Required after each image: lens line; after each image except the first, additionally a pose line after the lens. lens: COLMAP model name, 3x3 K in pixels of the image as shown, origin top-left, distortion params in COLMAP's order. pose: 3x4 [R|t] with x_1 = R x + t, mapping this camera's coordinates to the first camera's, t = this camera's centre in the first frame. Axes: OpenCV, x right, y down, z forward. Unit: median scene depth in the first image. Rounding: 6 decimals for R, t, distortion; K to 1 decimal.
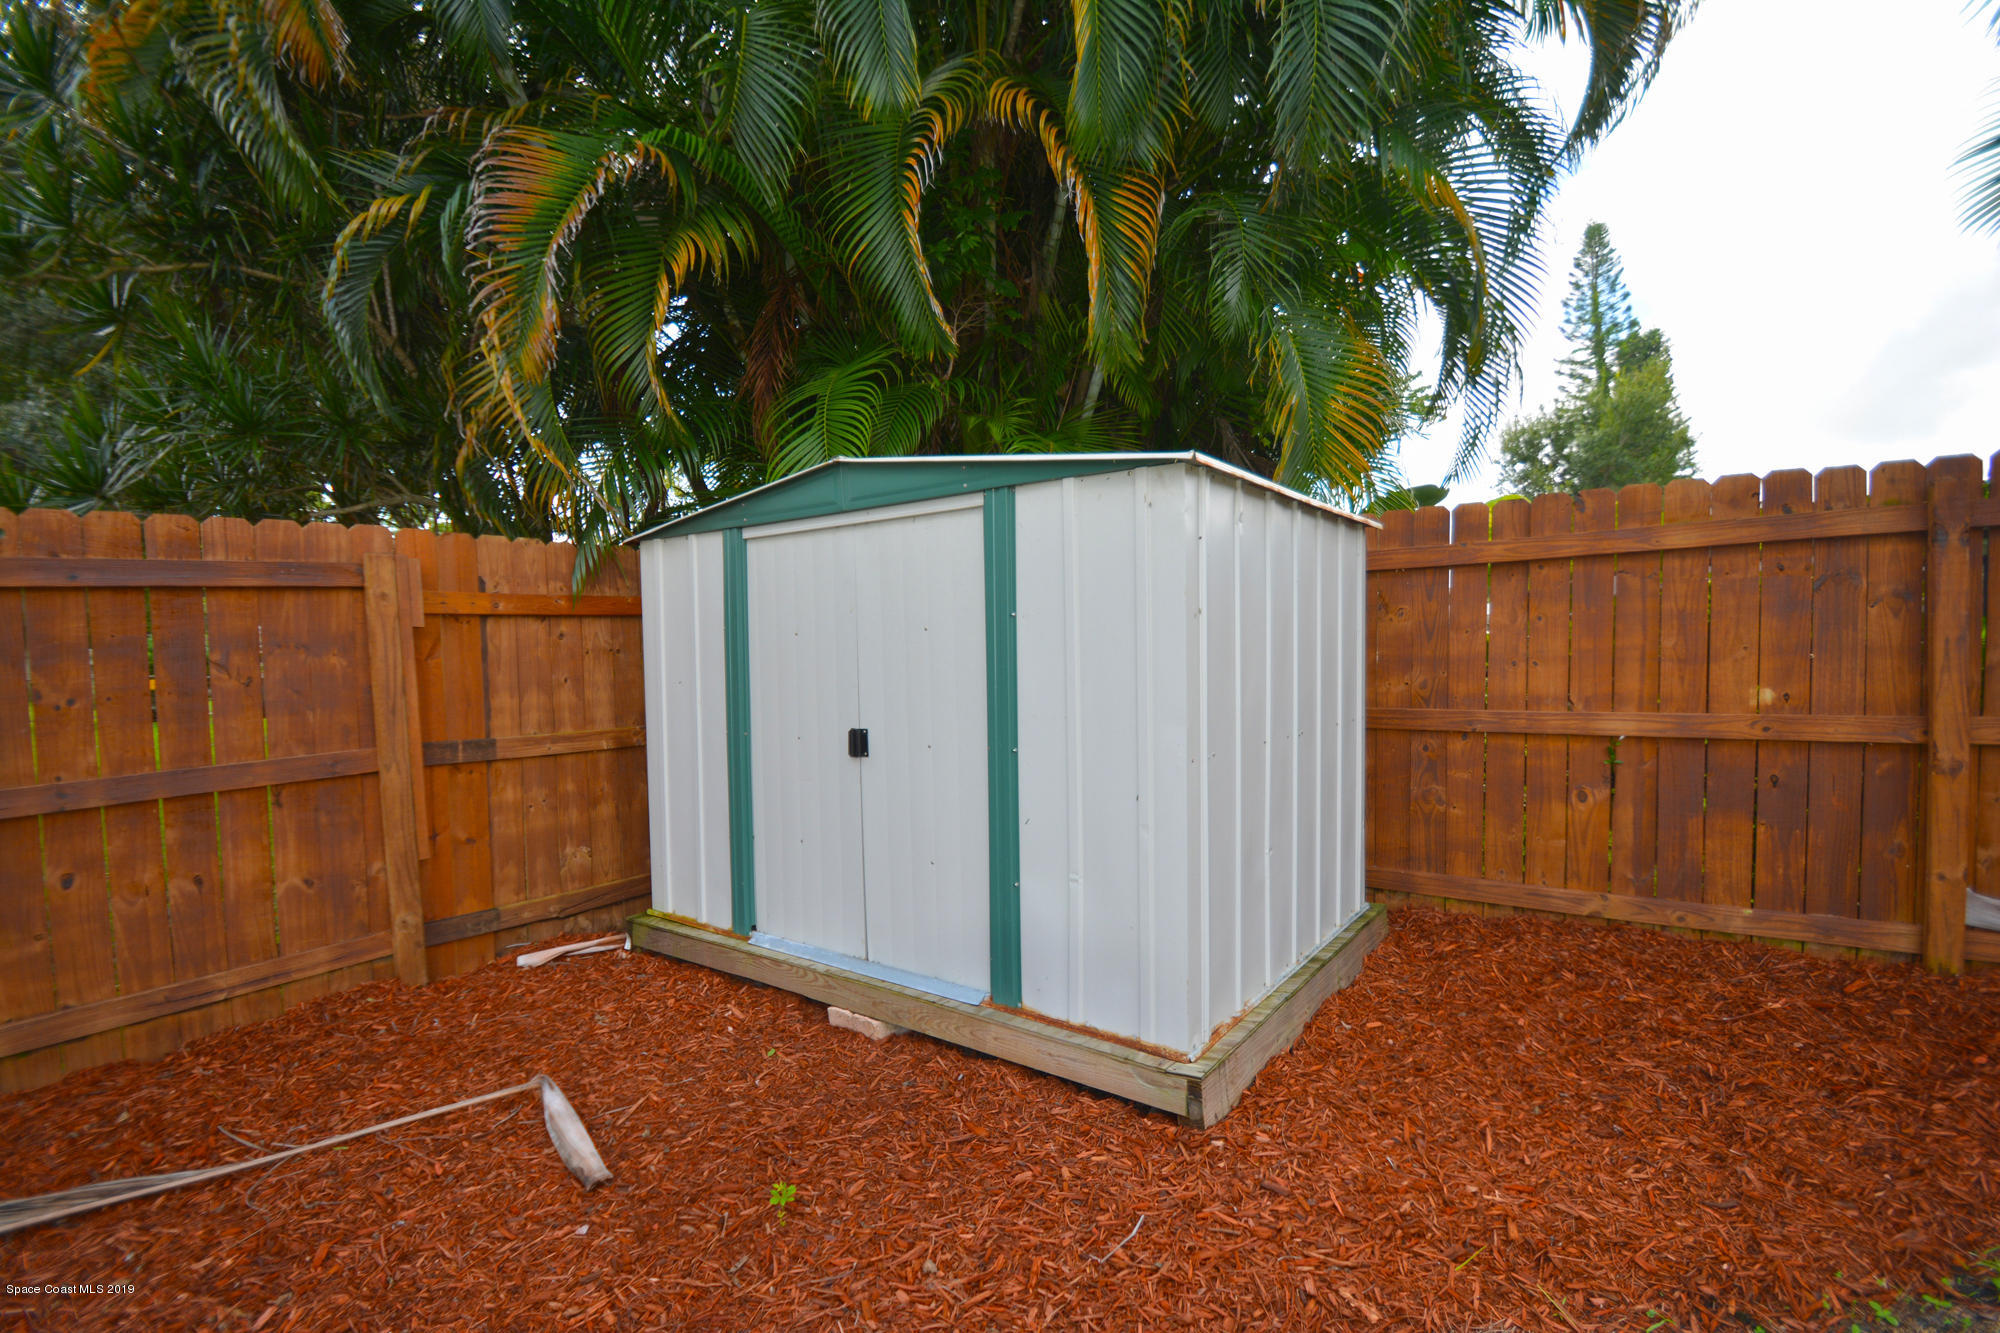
lens RADIAL K [[900.5, 0, 1011.3], [0, 900.5, 685.9], [0, 0, 1]] dist [0.001743, 0.000113]
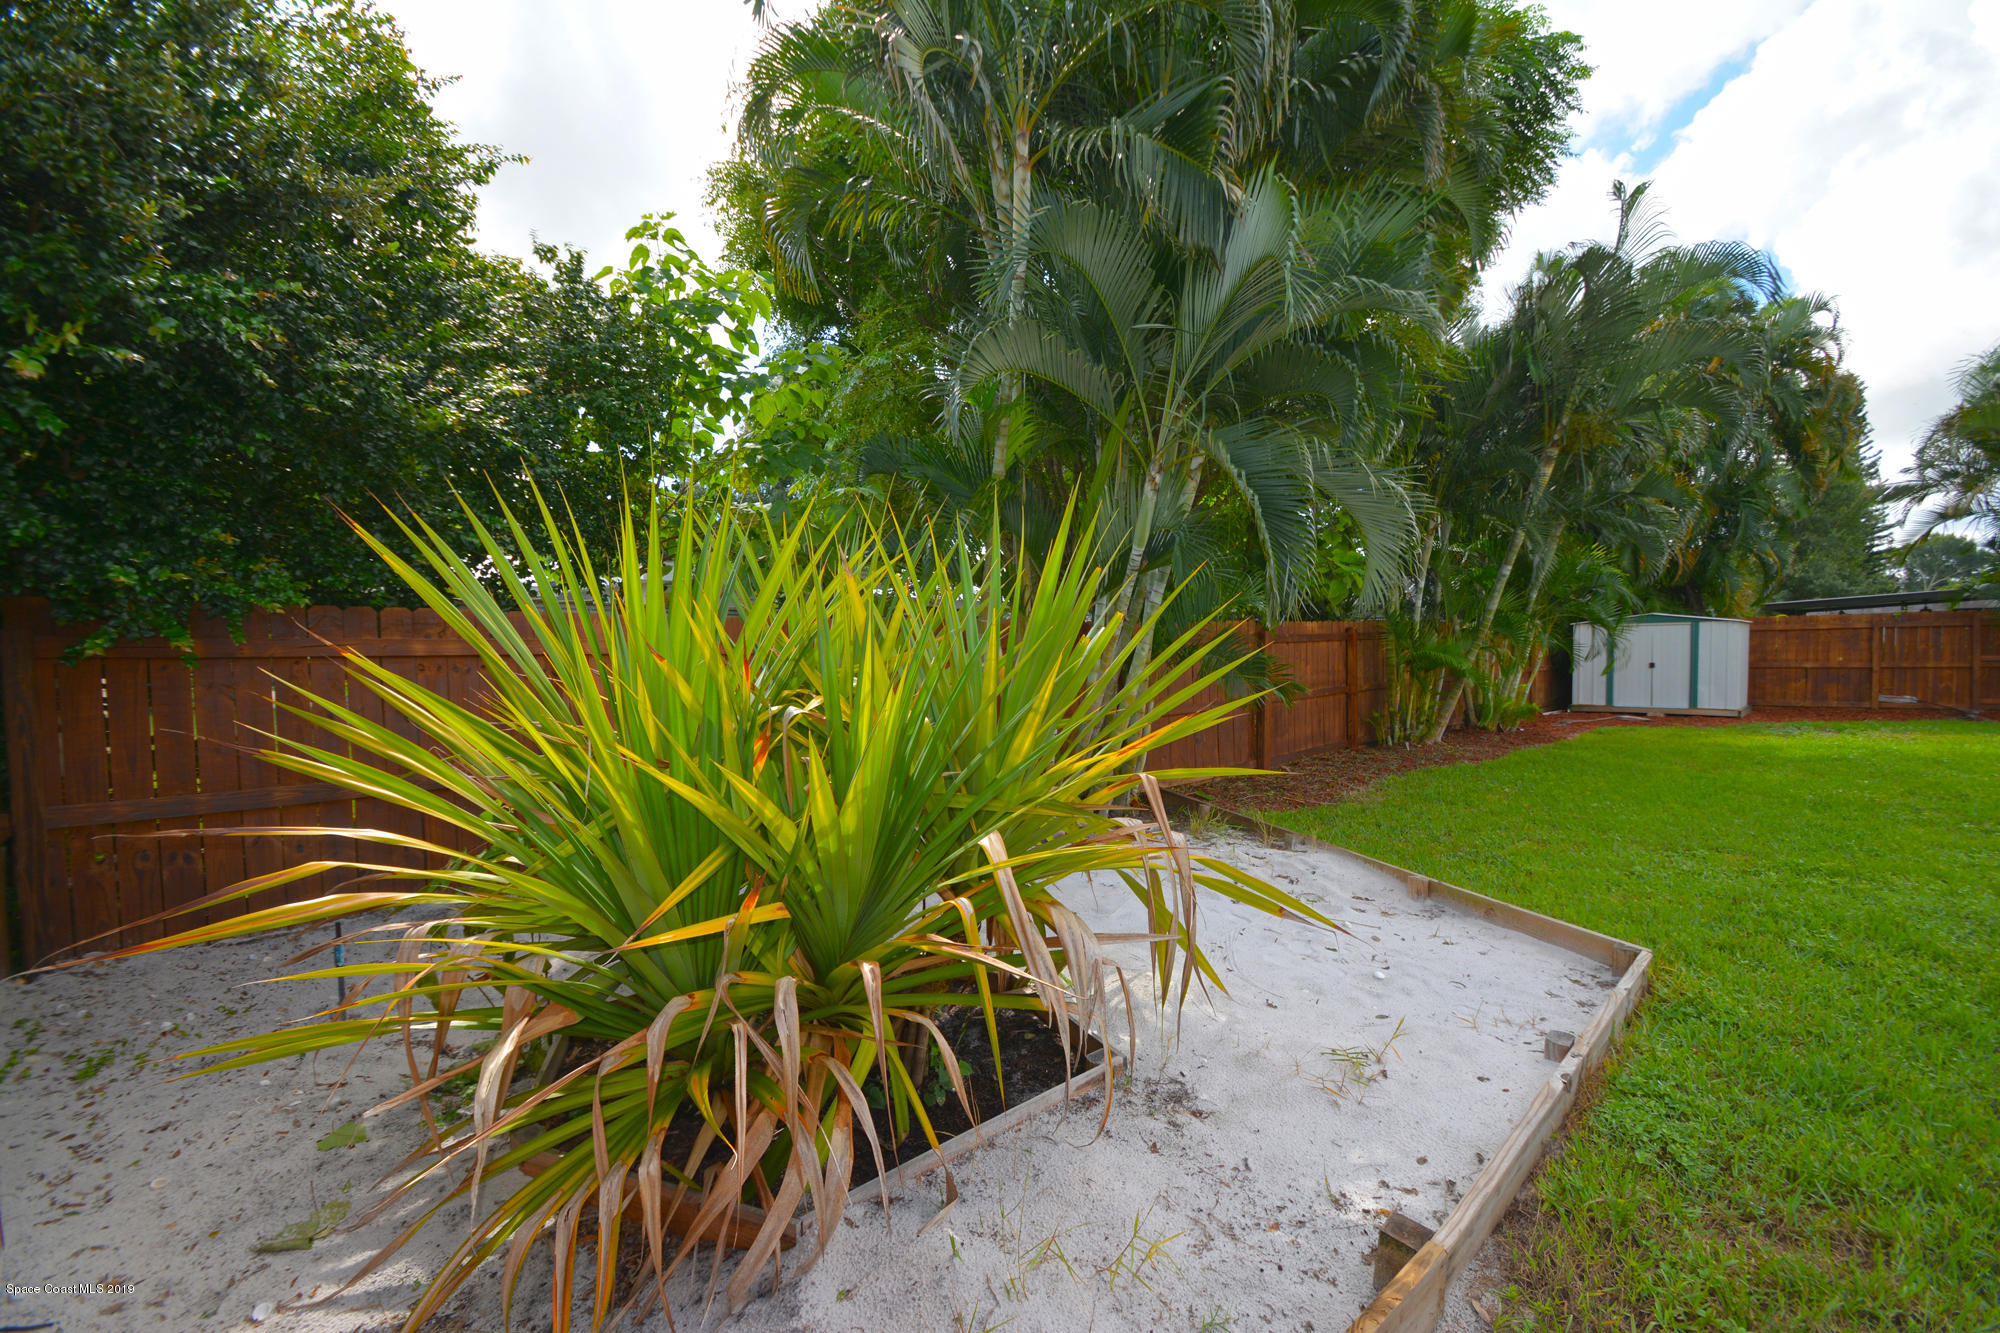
lens RADIAL K [[871.8, 0, 1004.1], [0, 871.8, 663.8], [0, 0, 1]] dist [0.000352, -0.001771]
pose [[0.988658, 0.008132, -0.149965, -2.787839], [-0.010053, 0.999877, -0.012059, 0.133180], [0.149849, 0.013430, 0.988618, -4.120231]]
